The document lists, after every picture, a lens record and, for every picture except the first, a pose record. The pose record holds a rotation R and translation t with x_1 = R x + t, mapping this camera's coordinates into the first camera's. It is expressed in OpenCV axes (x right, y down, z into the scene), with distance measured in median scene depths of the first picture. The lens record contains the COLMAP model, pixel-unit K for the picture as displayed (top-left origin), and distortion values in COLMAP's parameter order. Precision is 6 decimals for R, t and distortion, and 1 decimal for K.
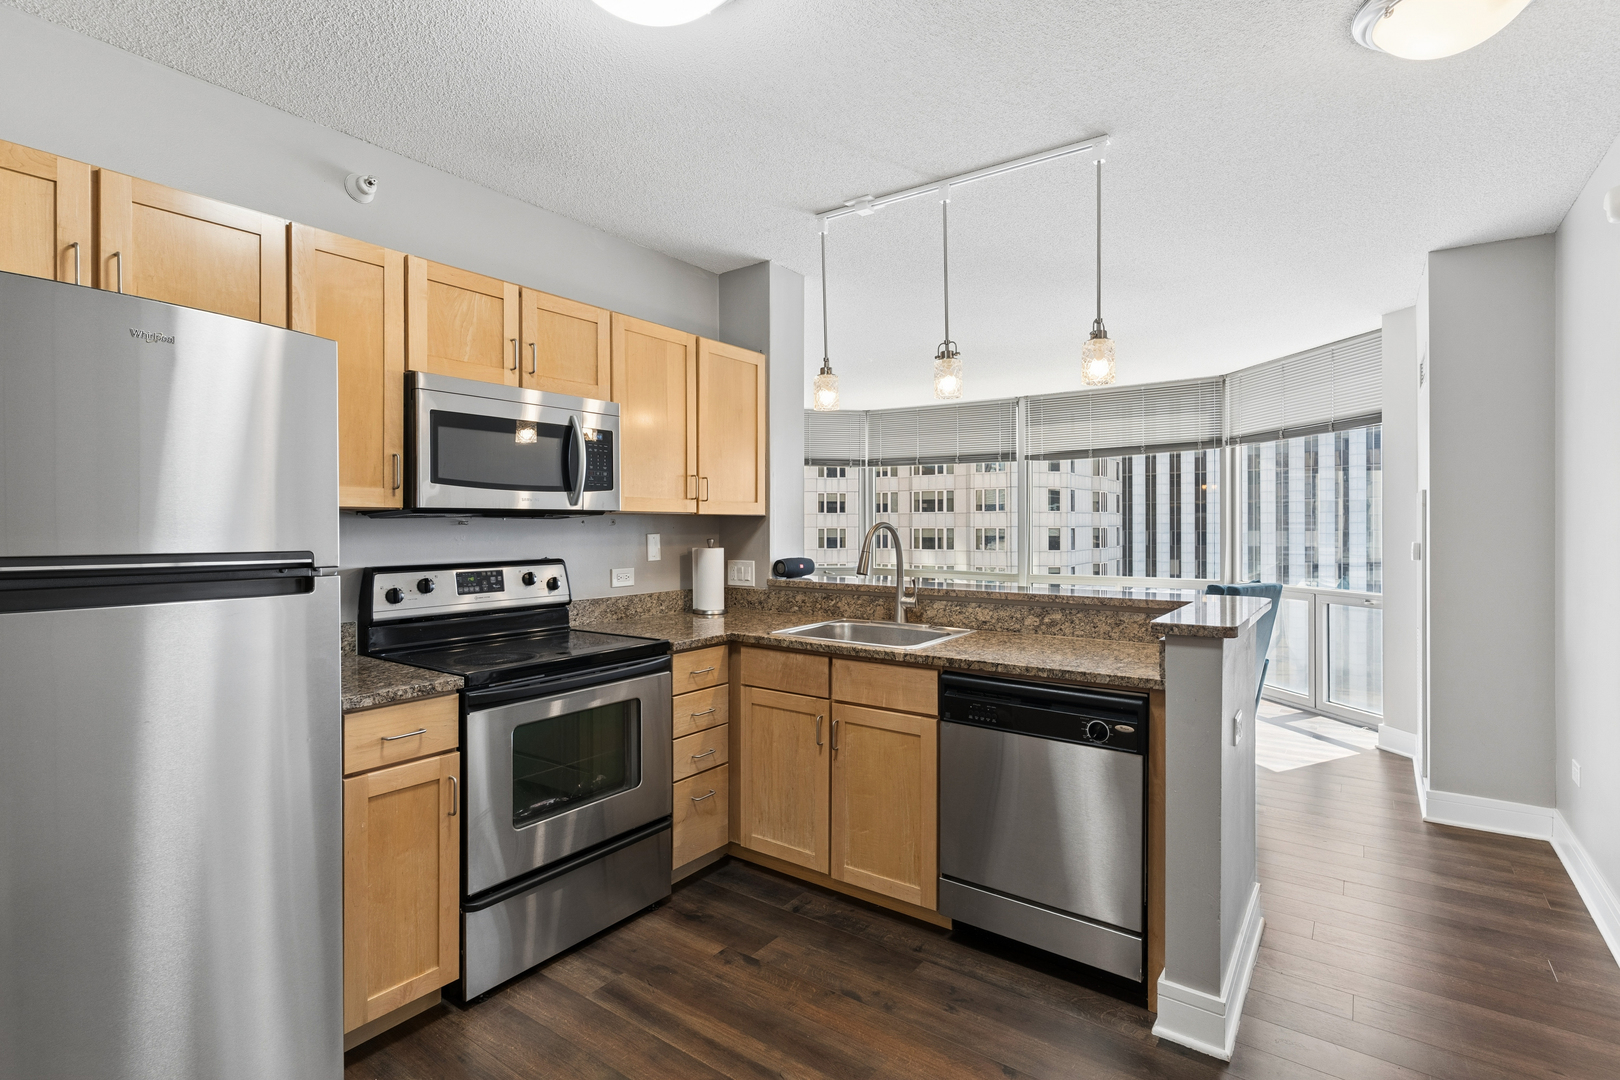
lens RADIAL K [[777.0, 0, 808.2], [0, 777.0, 528.0], [0, 0, 1]] dist [0.001639, -0.001368]
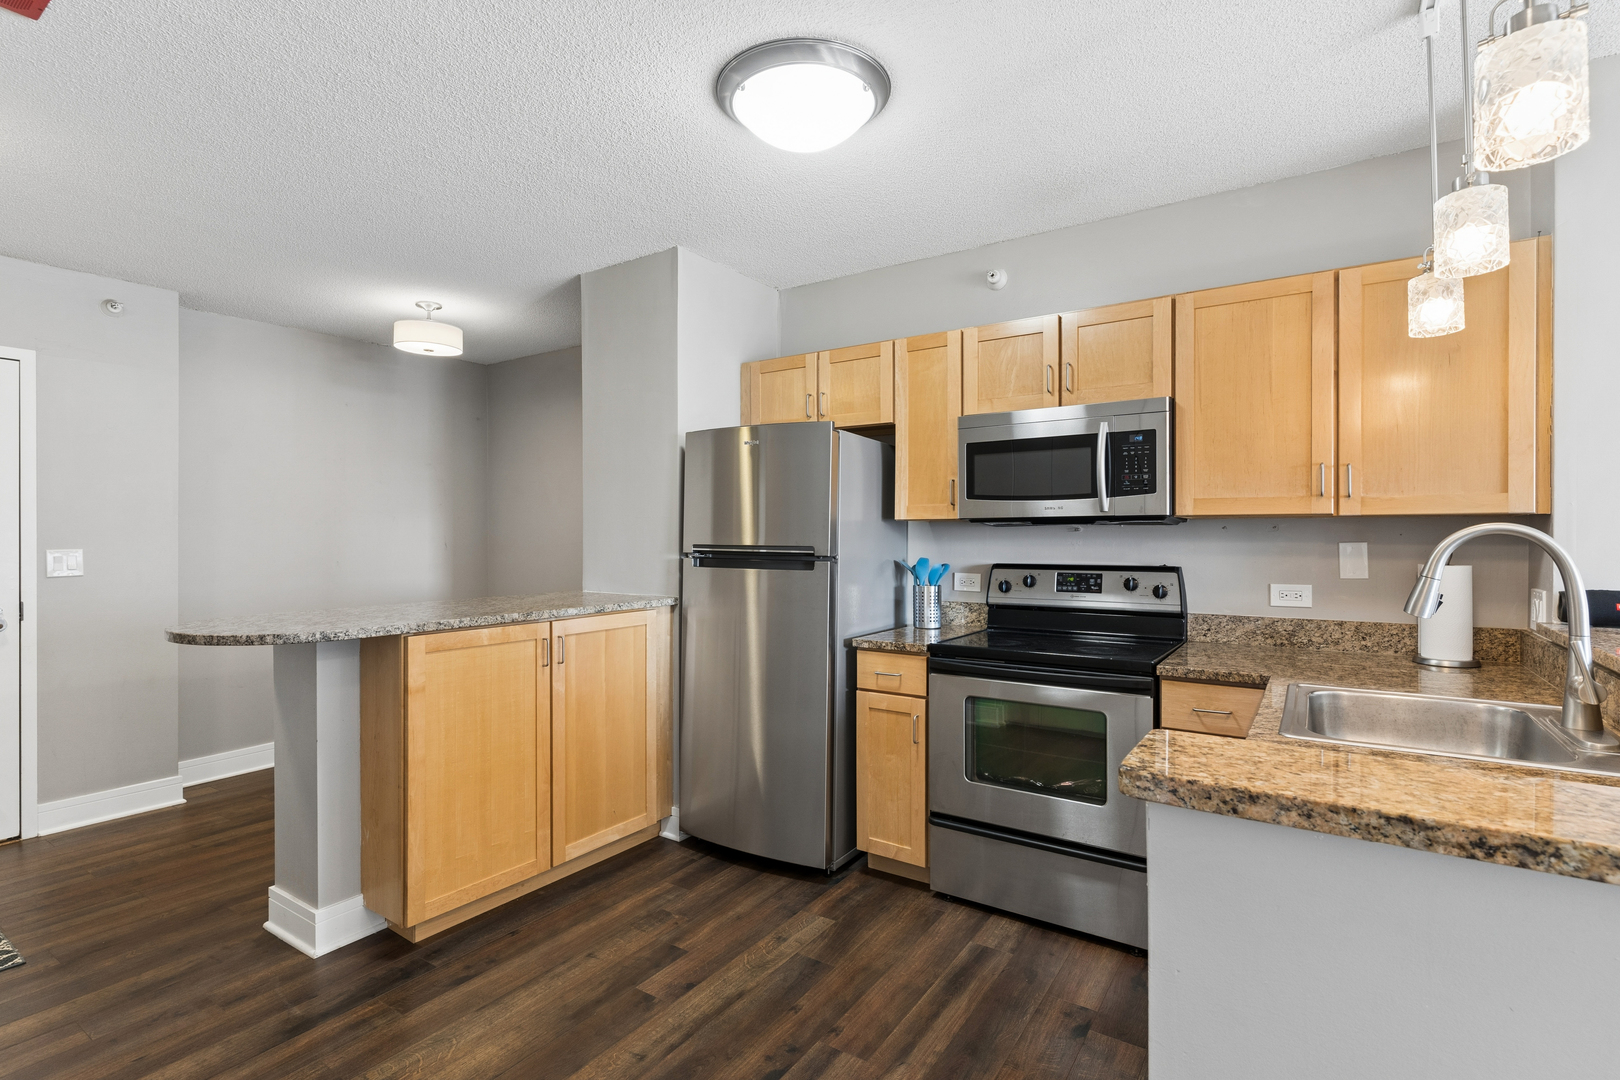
lens RADIAL K [[777.0, 0, 814.2], [0, 777.0, 538.4], [0, 0, 1]] dist [0.001639, -0.001368]
pose [[0.037170, 0.005740, -0.999292, 0.663164], [-0.003325, 0.999979, 0.005620, 0.001087], [0.999303, 0.003114, 0.037189, 0.566043]]
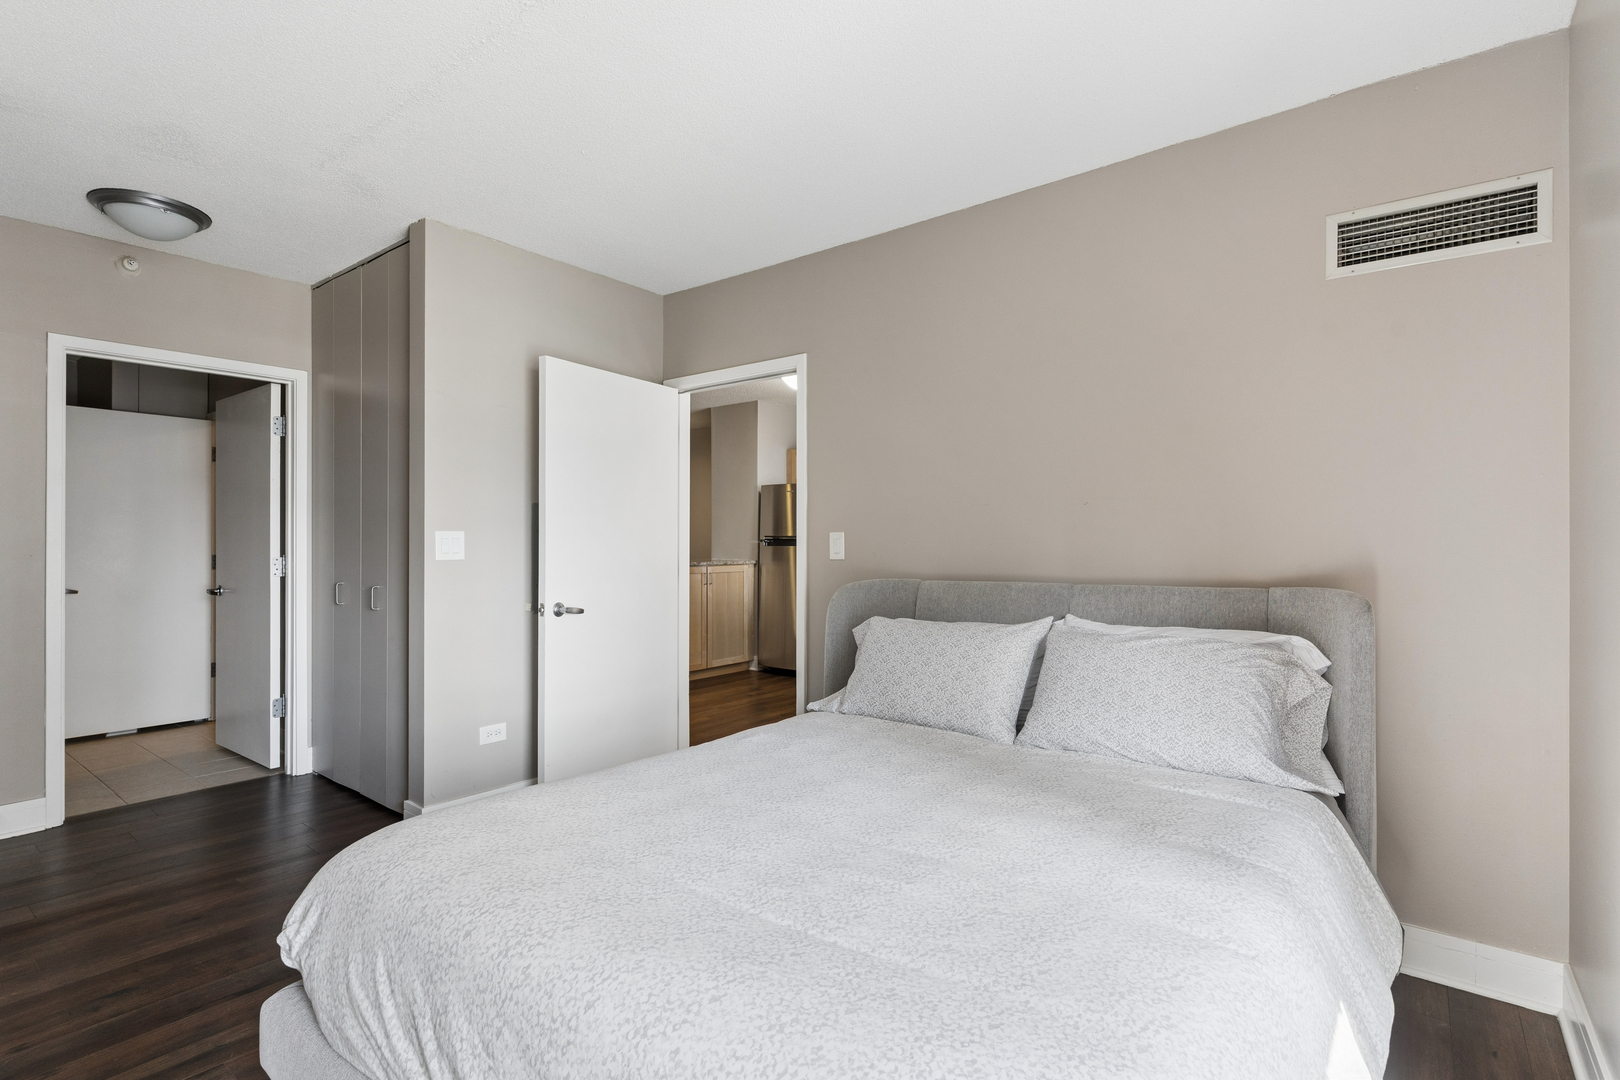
lens RADIAL K [[777.0, 0, 808.6], [0, 777.0, 546.3], [0, 0, 1]] dist [0.001639, -0.001368]
pose [[-0.025084, -0.003346, -0.999680, 2.120754], [-0.007551, 0.999967, -0.003157, 0.061002], [0.999657, 0.007469, -0.025109, 0.642126]]
